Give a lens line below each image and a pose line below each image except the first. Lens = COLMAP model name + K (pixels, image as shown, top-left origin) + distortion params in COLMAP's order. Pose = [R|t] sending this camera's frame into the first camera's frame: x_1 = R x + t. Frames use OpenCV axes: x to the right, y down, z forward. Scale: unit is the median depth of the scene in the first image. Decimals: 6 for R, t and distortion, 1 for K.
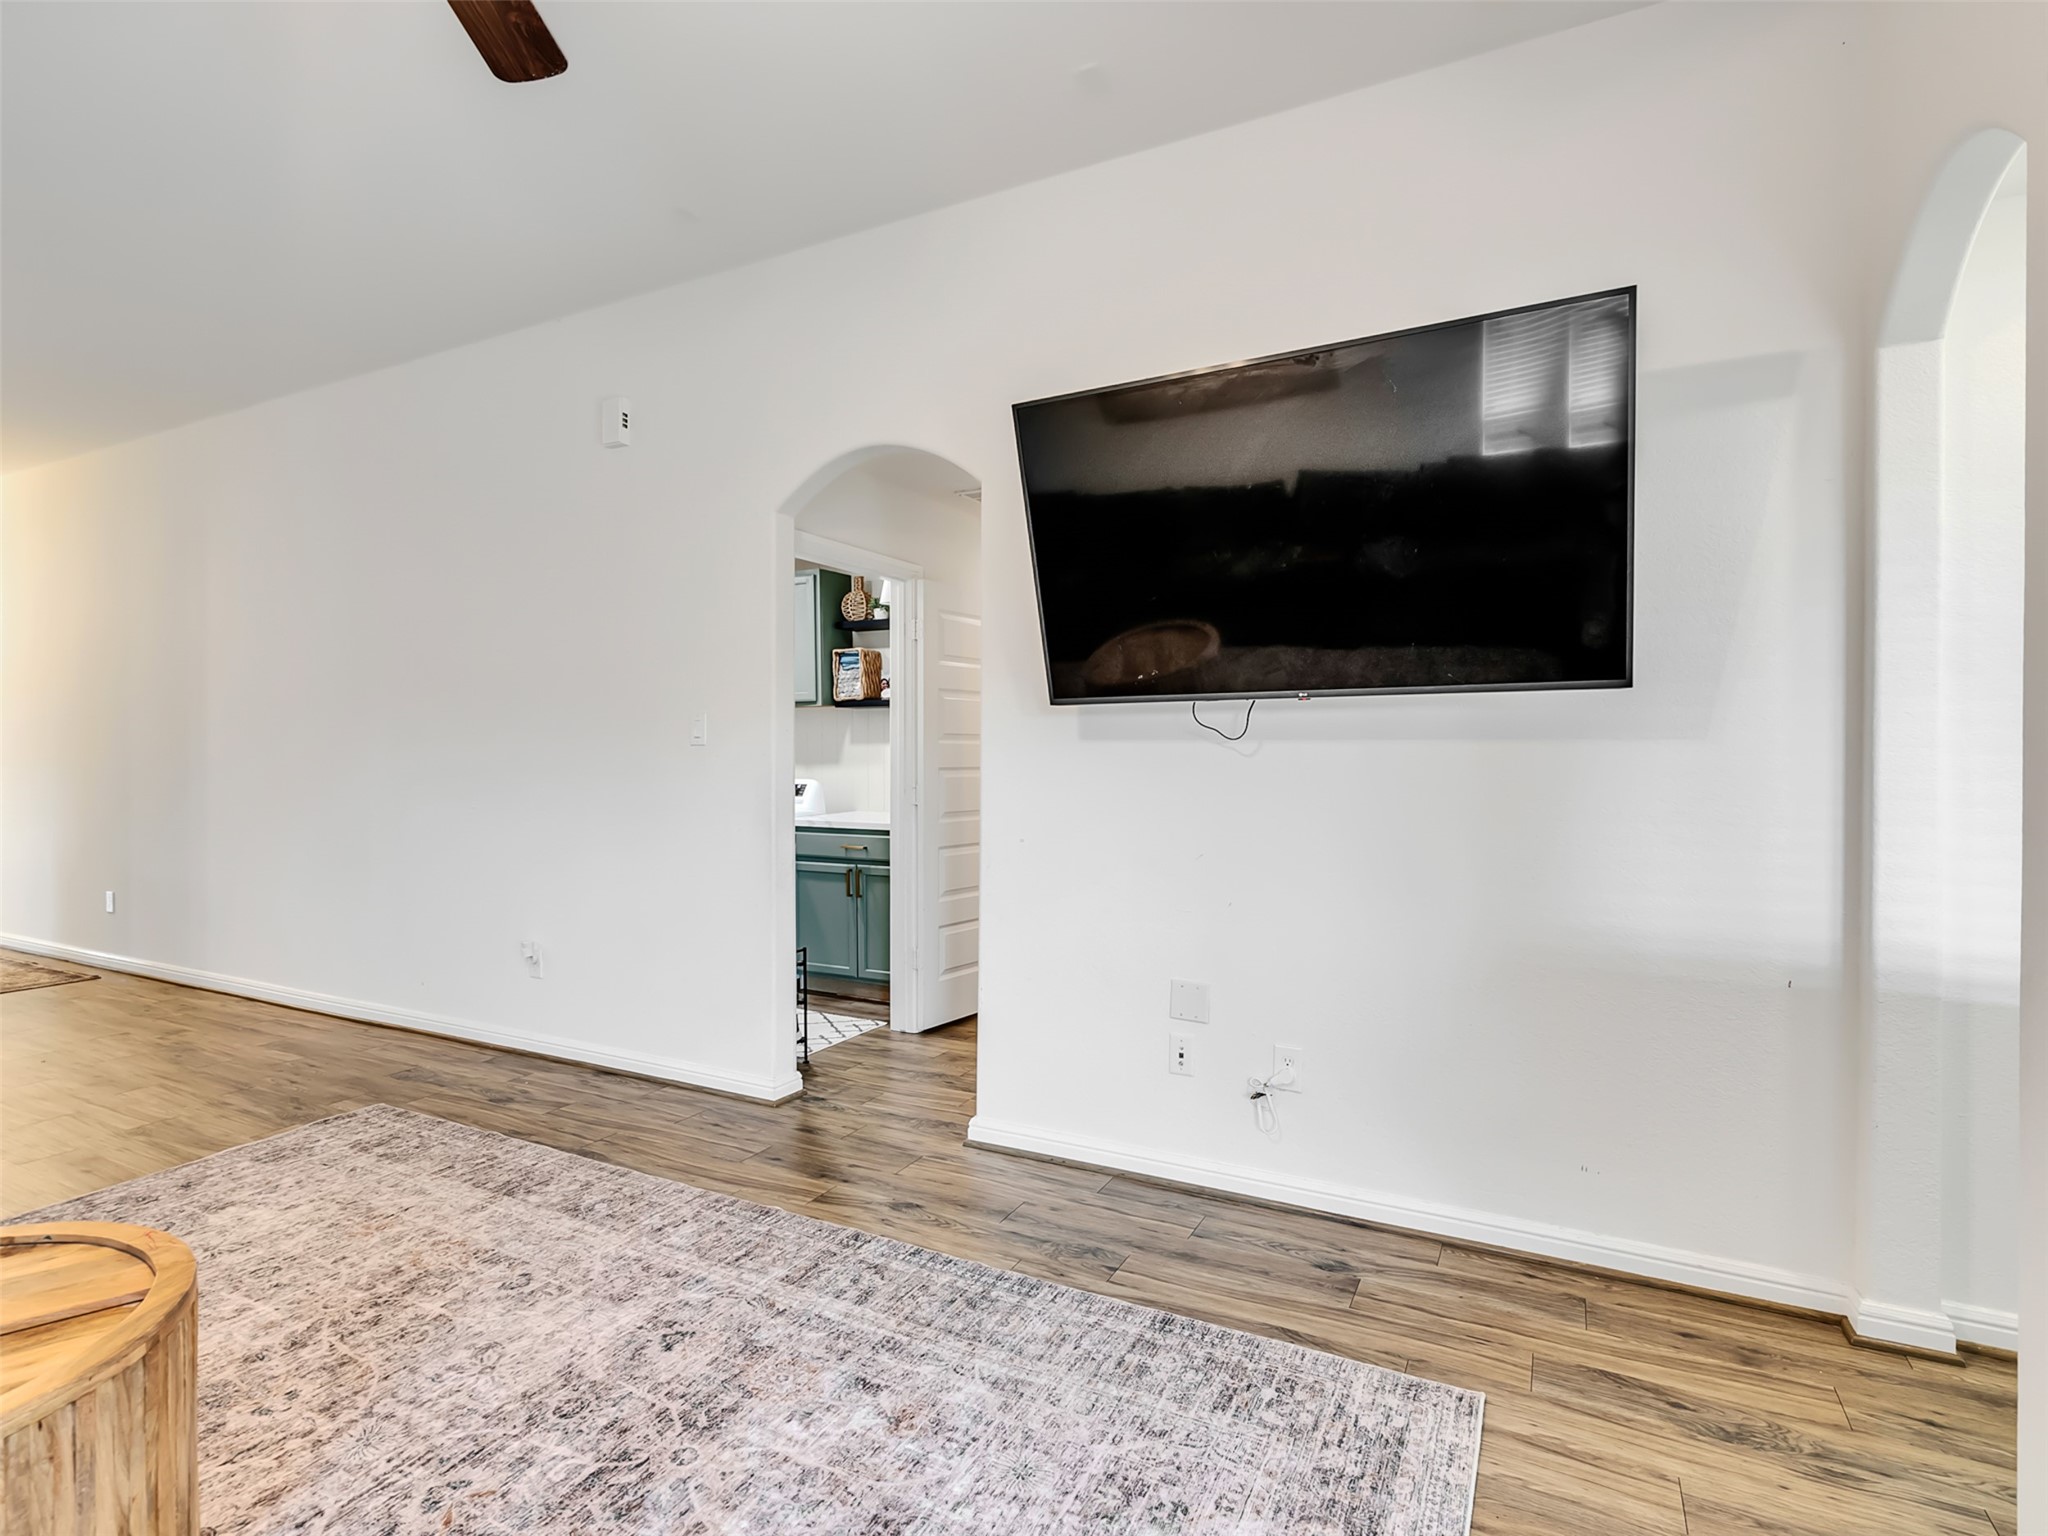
lens RADIAL K [[1047.5, 0, 1008.1], [0, 1047.5, 765.1], [0, 0, 1]] dist [-0.004858, 0.003483]
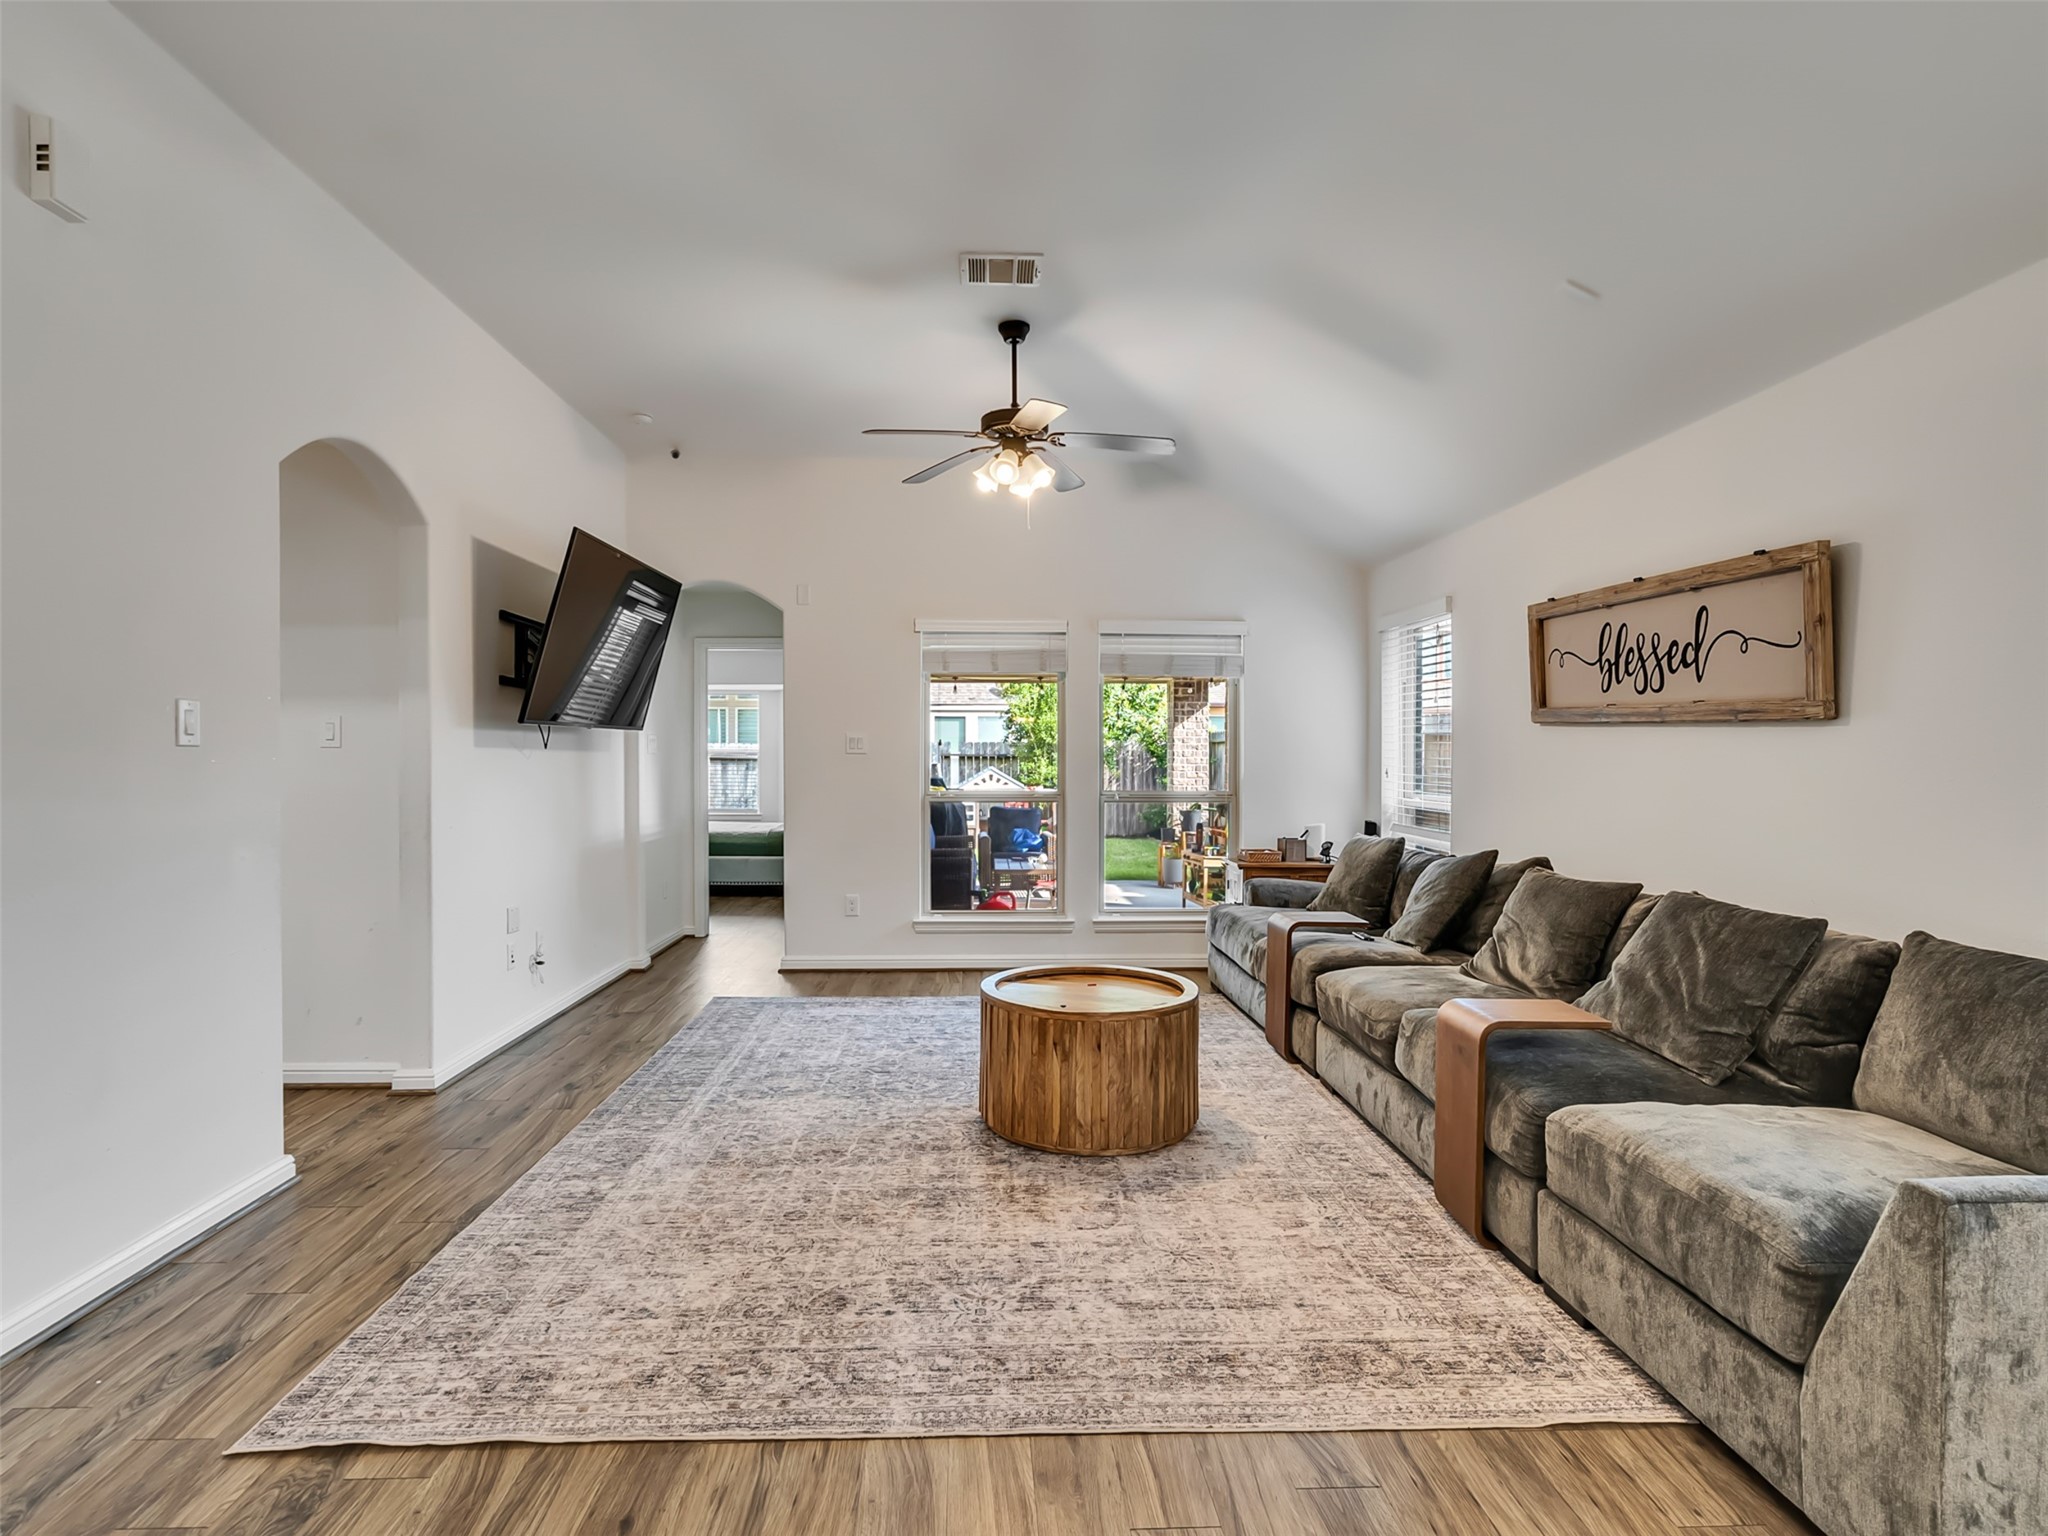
lens RADIAL K [[1047.5, 0, 1008.1], [0, 1047.5, 765.1], [0, 0, 1]] dist [-0.004858, 0.003483]
pose [[-0.502993, -0.008577, 0.864248, -1.966953], [0.005897, 0.999893, 0.013355, -0.020316], [-0.864270, 0.011813, -0.502889, 1.487543]]
